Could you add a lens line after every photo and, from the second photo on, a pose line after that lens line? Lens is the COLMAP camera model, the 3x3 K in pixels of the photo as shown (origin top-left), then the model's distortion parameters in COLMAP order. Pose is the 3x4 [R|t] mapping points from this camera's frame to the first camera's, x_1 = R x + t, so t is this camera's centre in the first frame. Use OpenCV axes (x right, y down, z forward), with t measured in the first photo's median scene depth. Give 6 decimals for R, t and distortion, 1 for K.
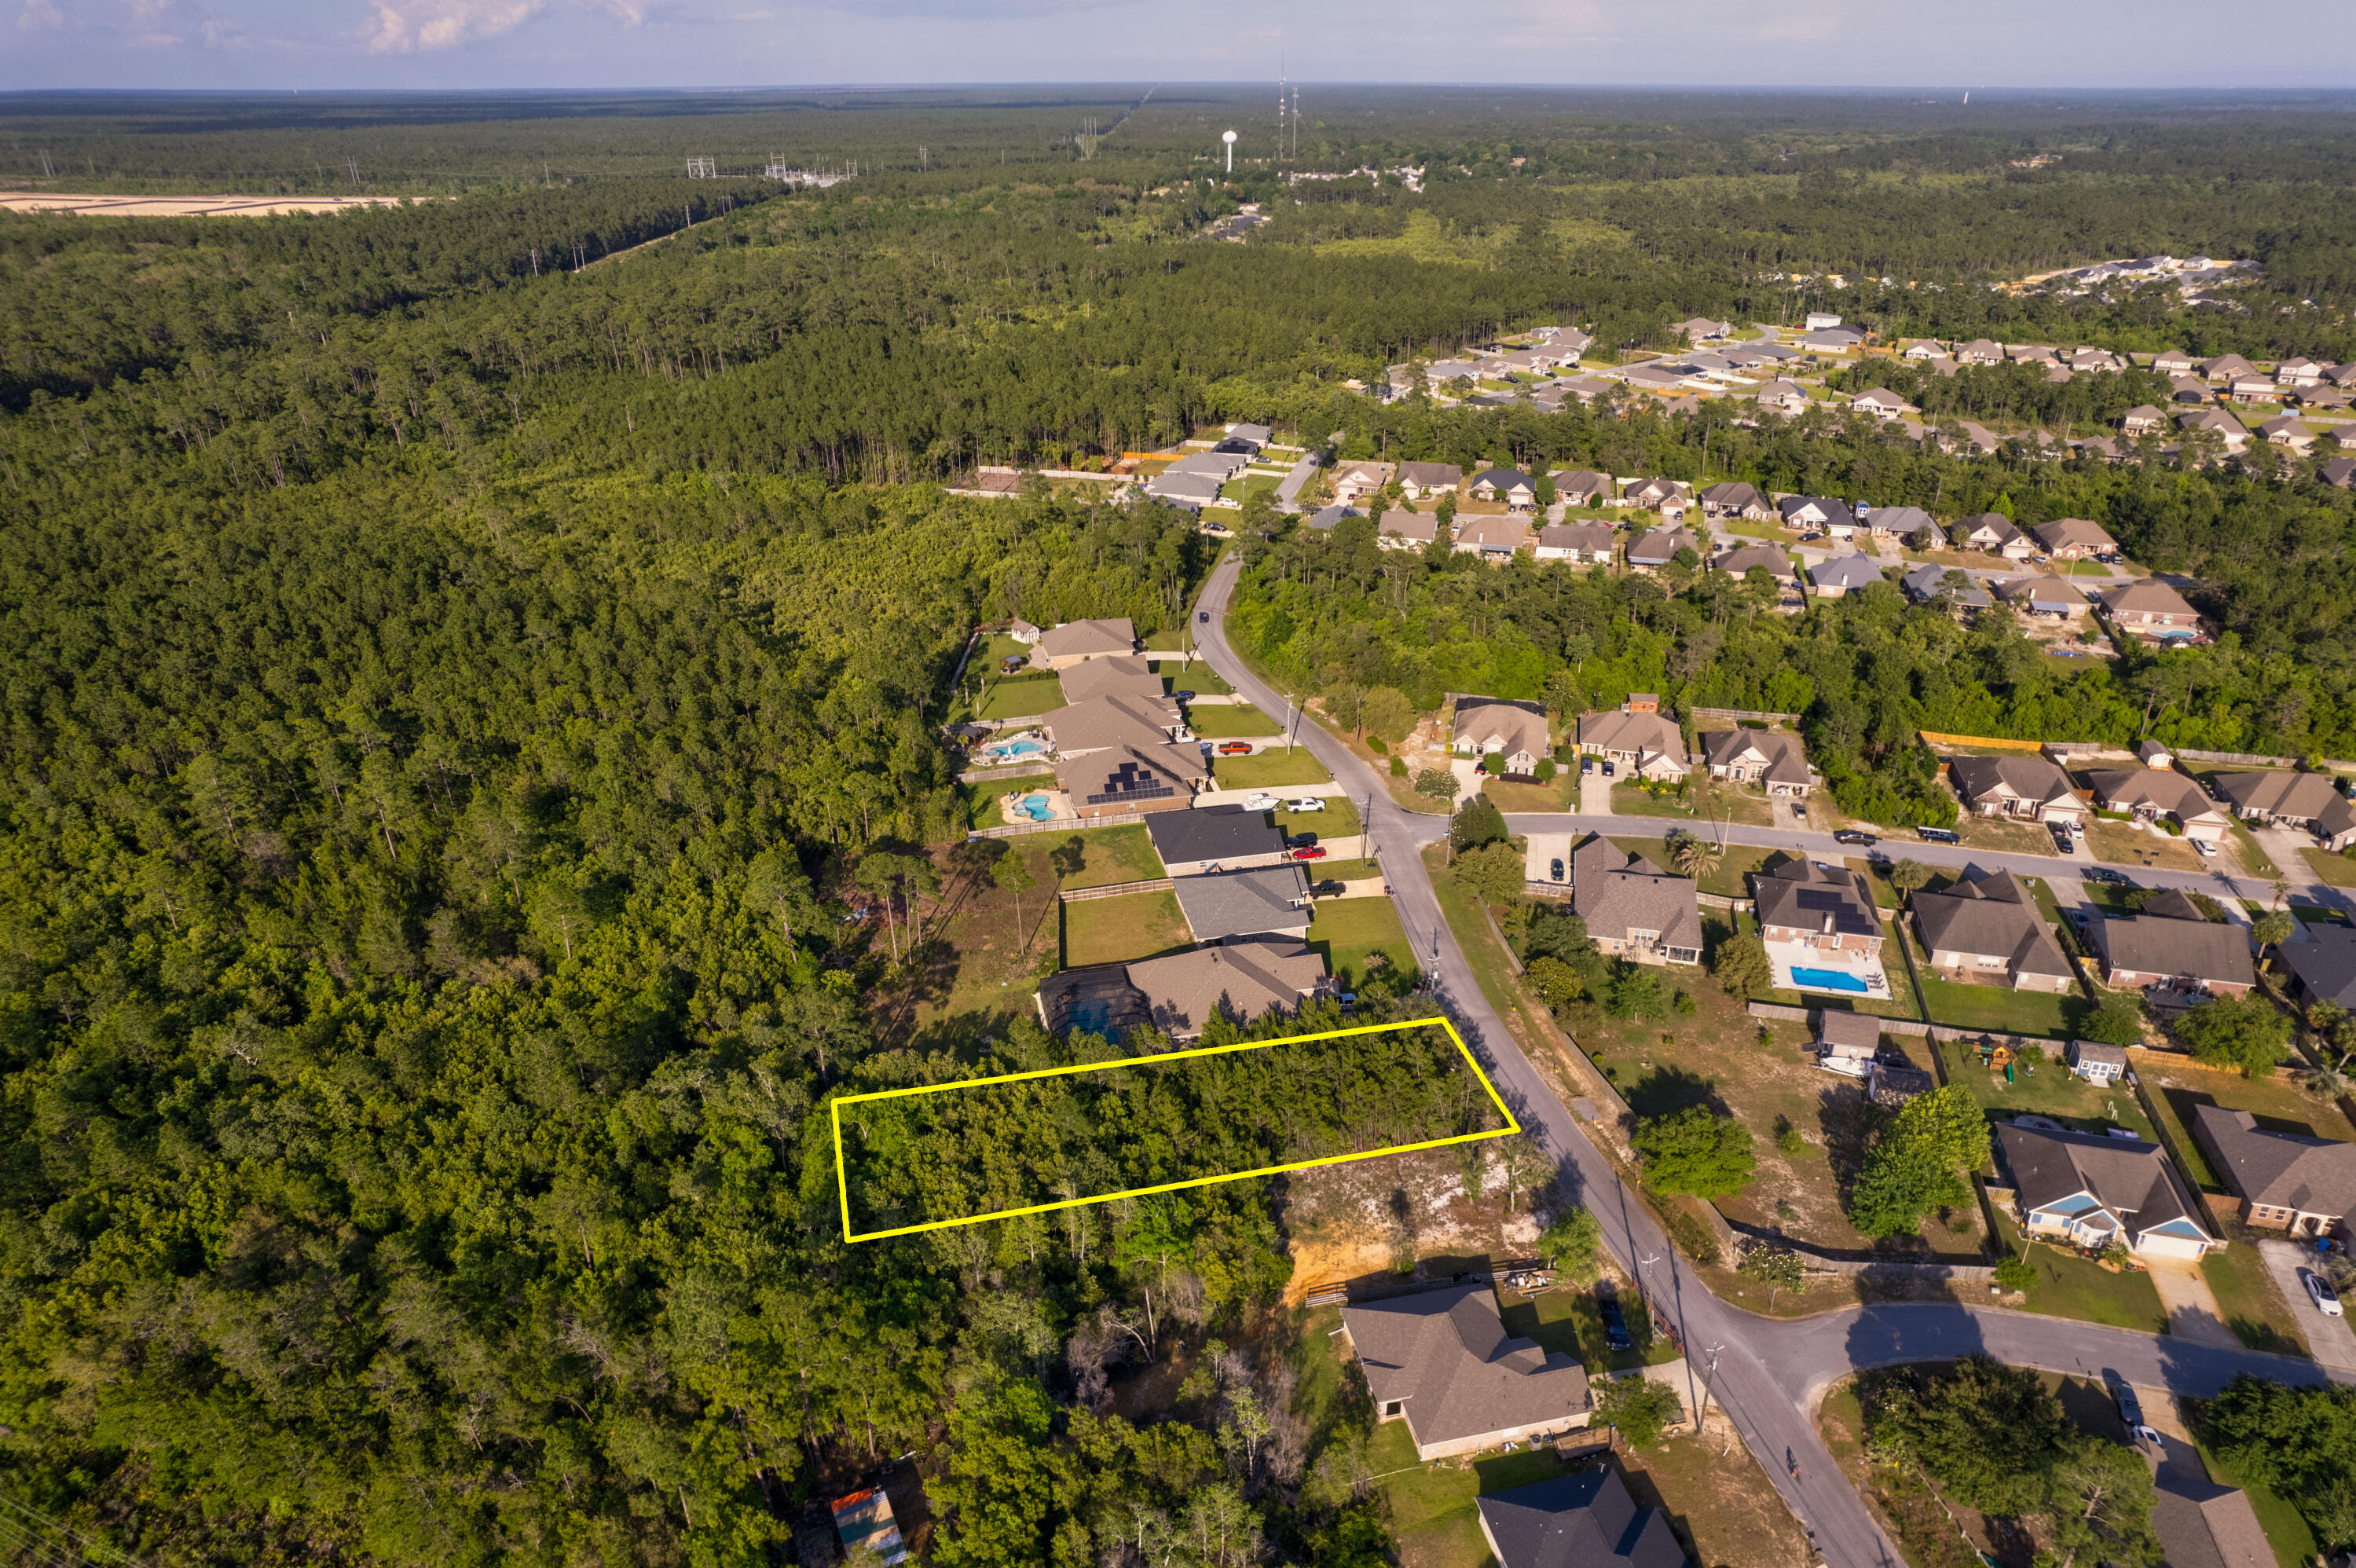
lens RADIAL K [[1511.1, 0, 1184.6], [0, 1511.1, 790.2], [0, 0, 1]] dist [-0.088026, 0.083154]
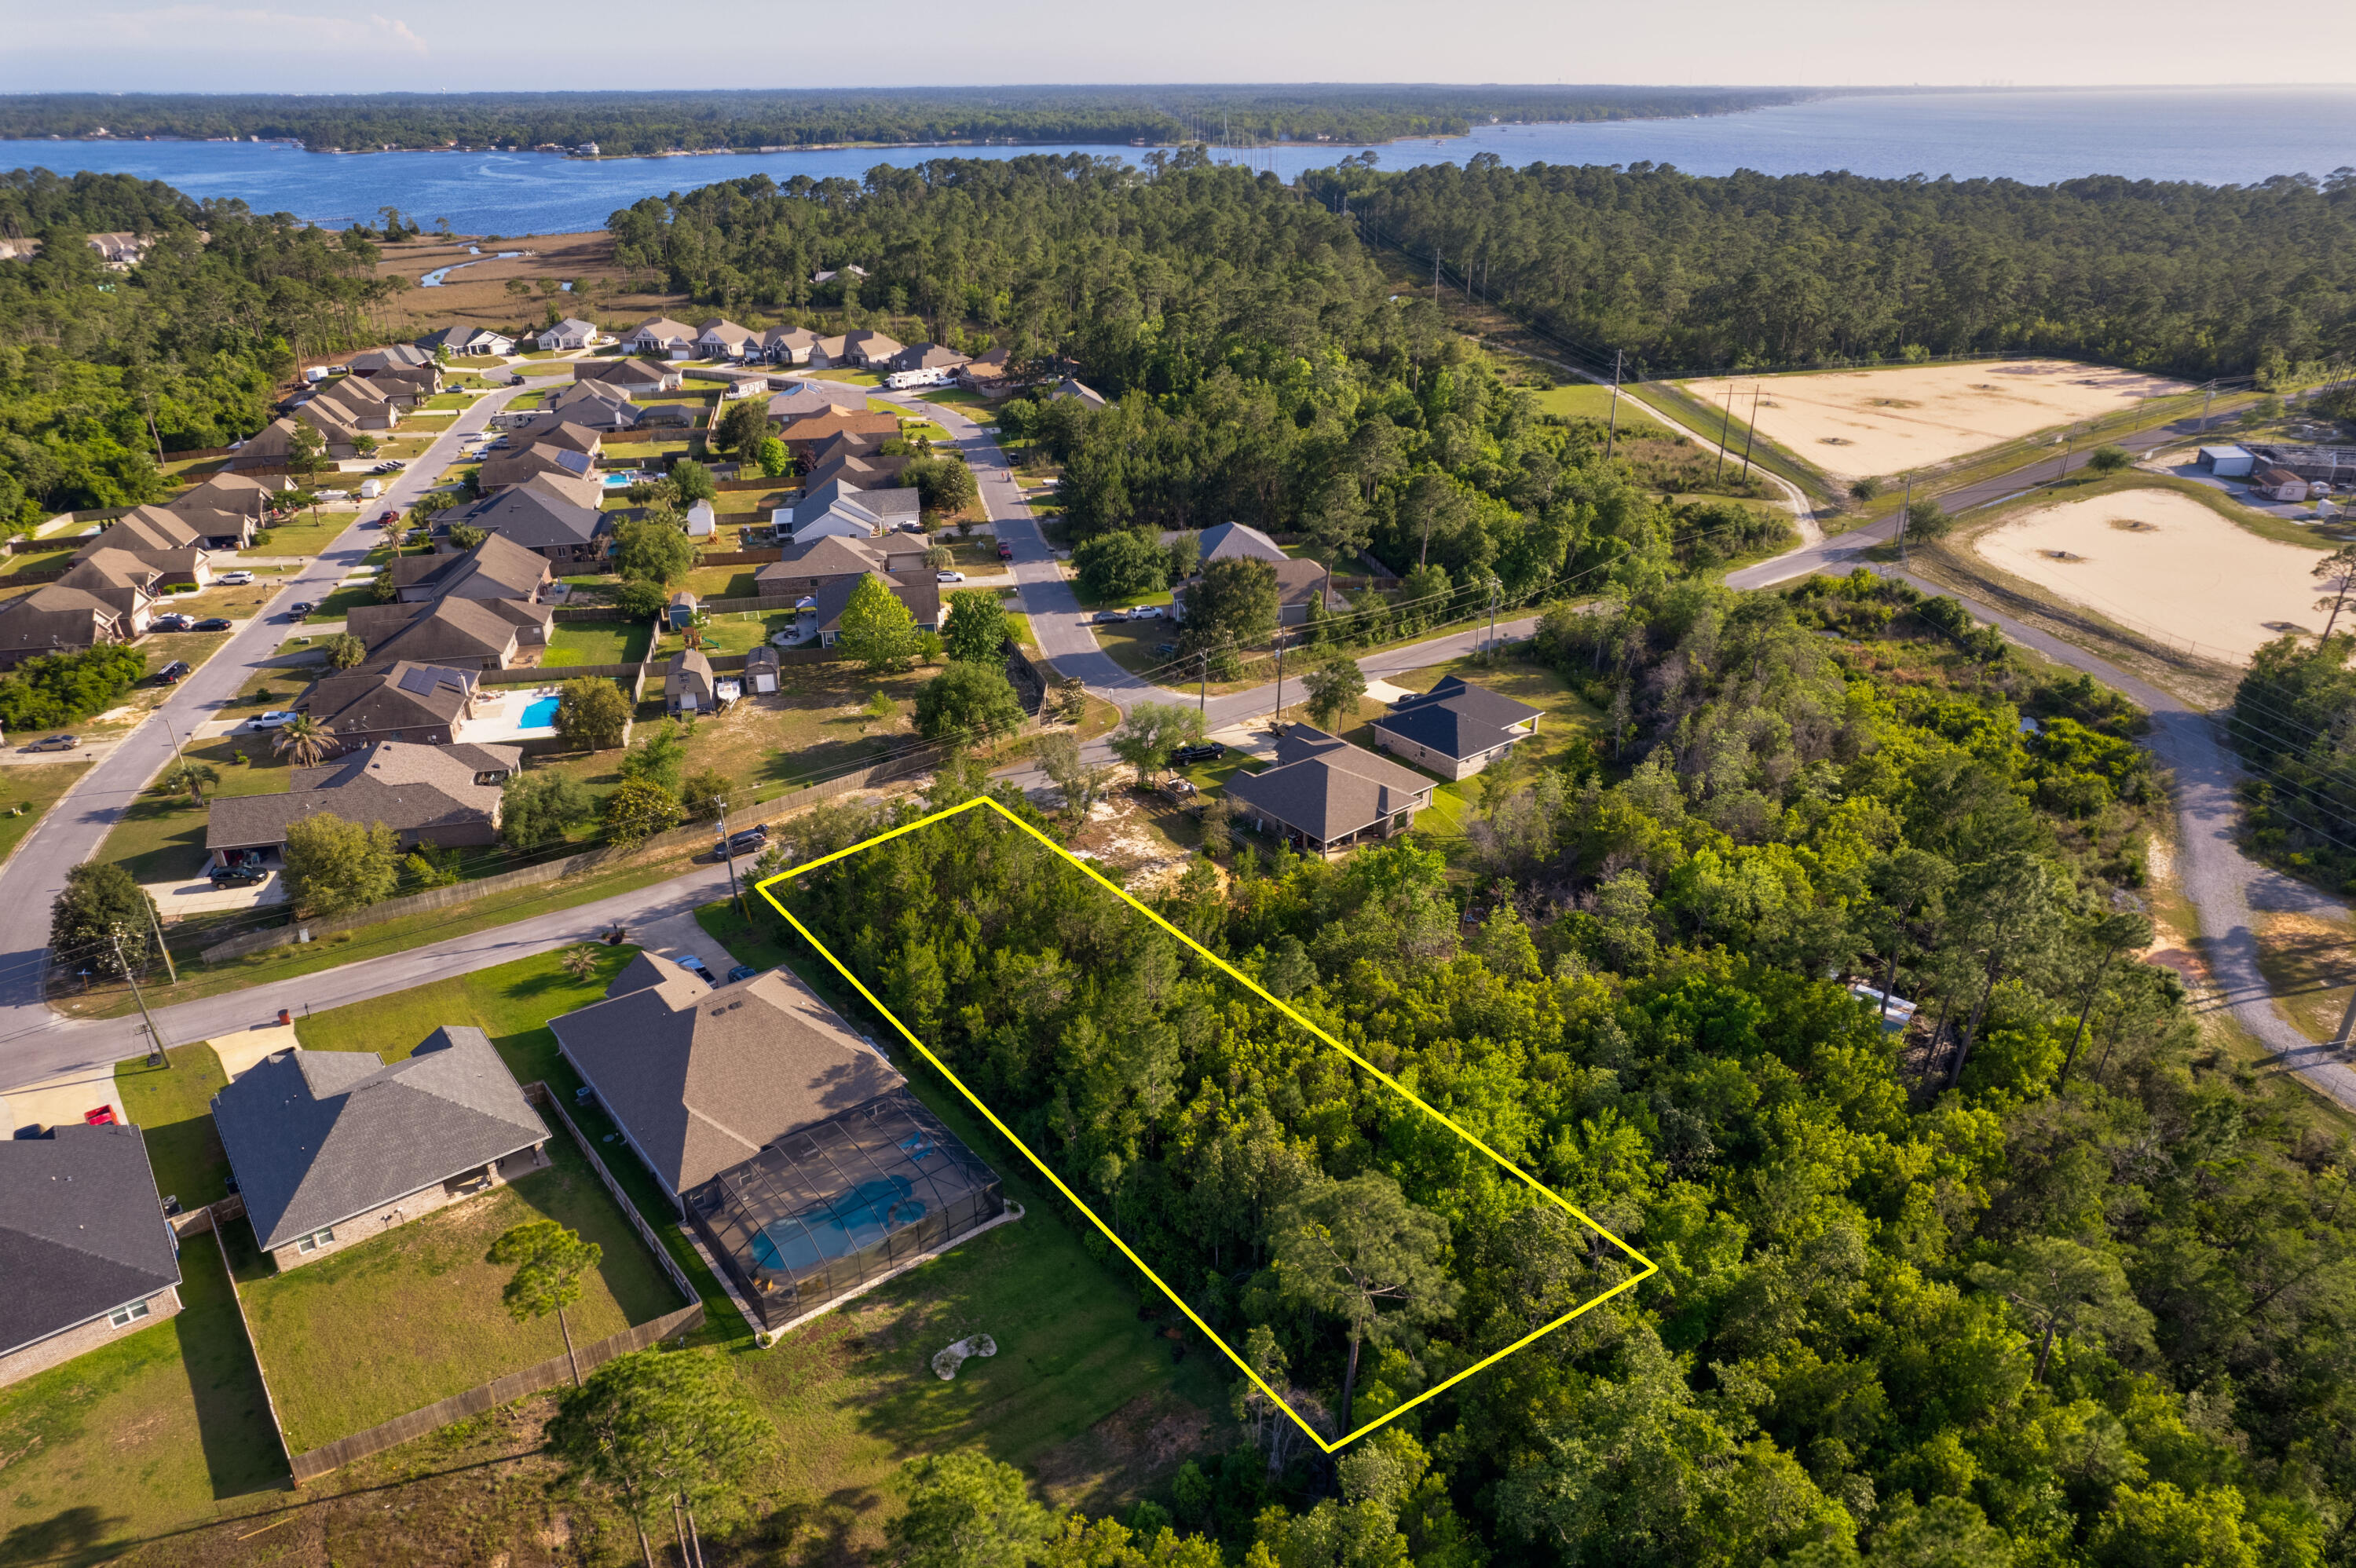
lens RADIAL K [[1505.8, 0, 1182.5], [0, 1505.8, 794.1], [0, 0, 1]] dist [-0.076246, 0.067647]
pose [[-0.443872, -0.385414, 0.808971, -0.367253], [0.393828, 0.727011, 0.562454, -0.146437], [-0.804908, 0.568253, -0.170913, 0.734308]]
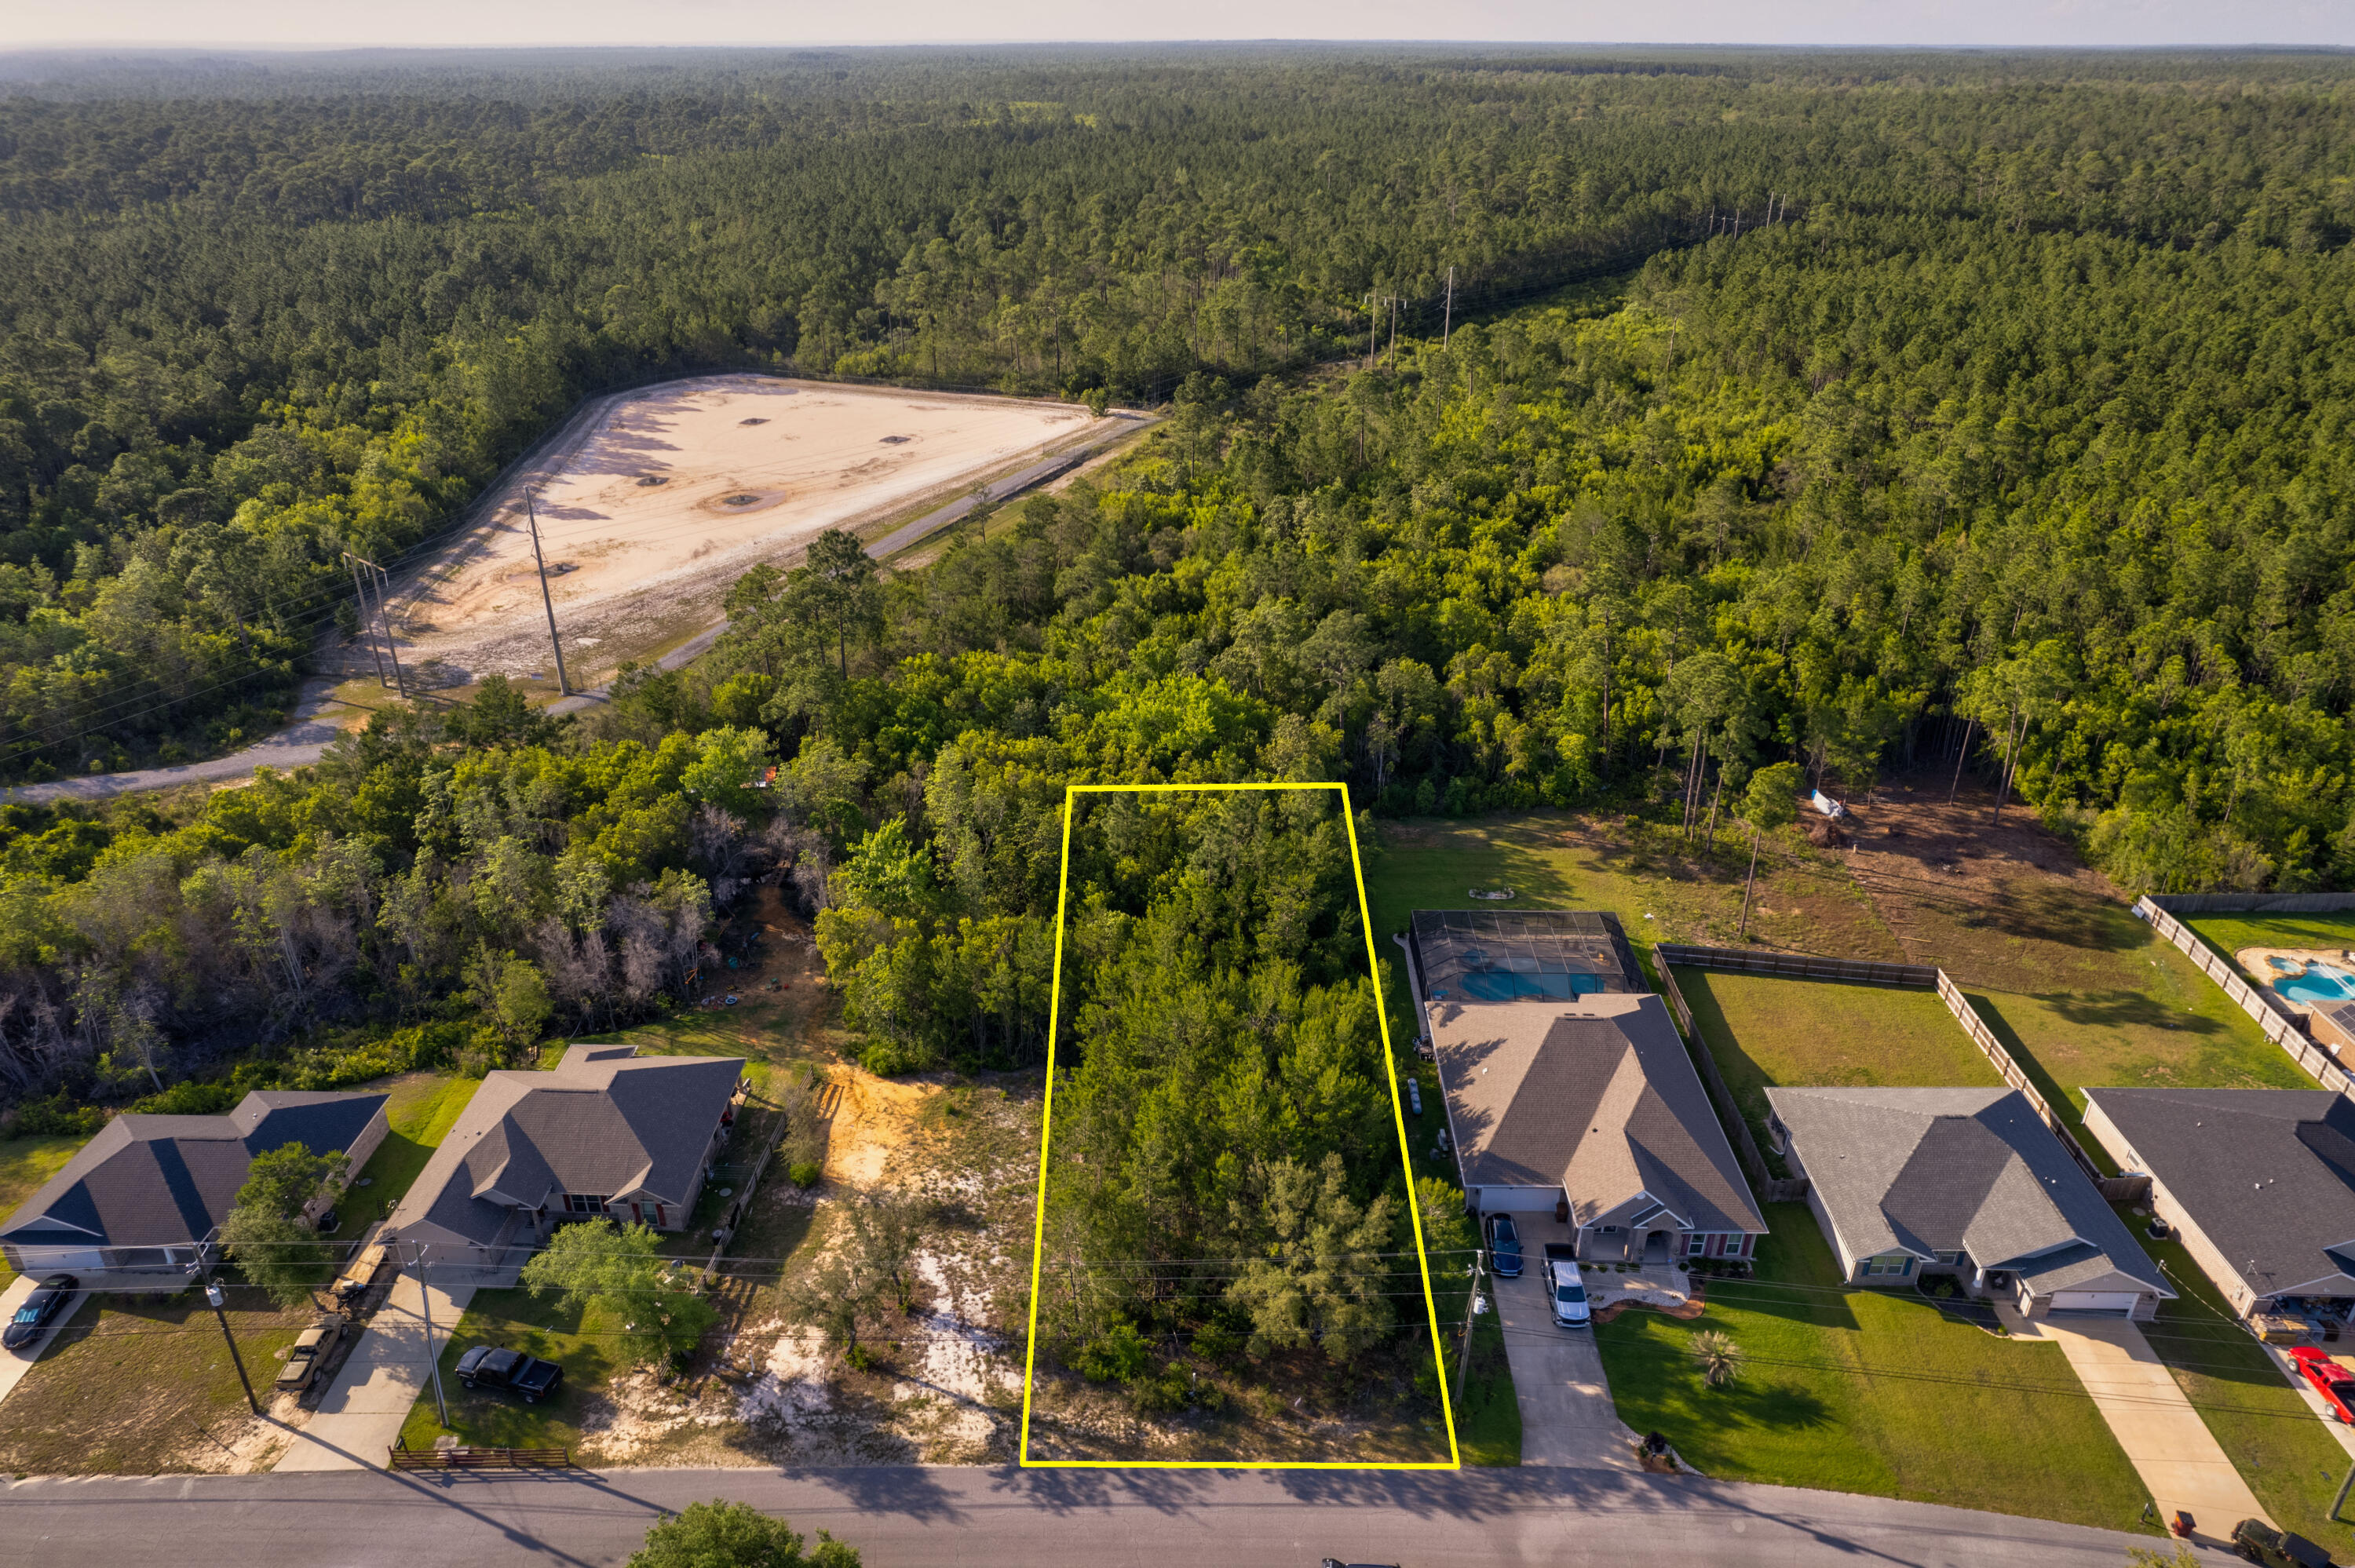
lens RADIAL K [[1506.0, 0, 1183.6], [0, 1506.0, 793.6], [0, 0, 1]] dist [-0.078630, 0.073899]
pose [[-0.234287, 0.446189, -0.863727, 0.370043], [-0.423279, 0.753004, 0.503806, -0.118263], [0.875183, 0.483633, 0.012443, 0.671210]]
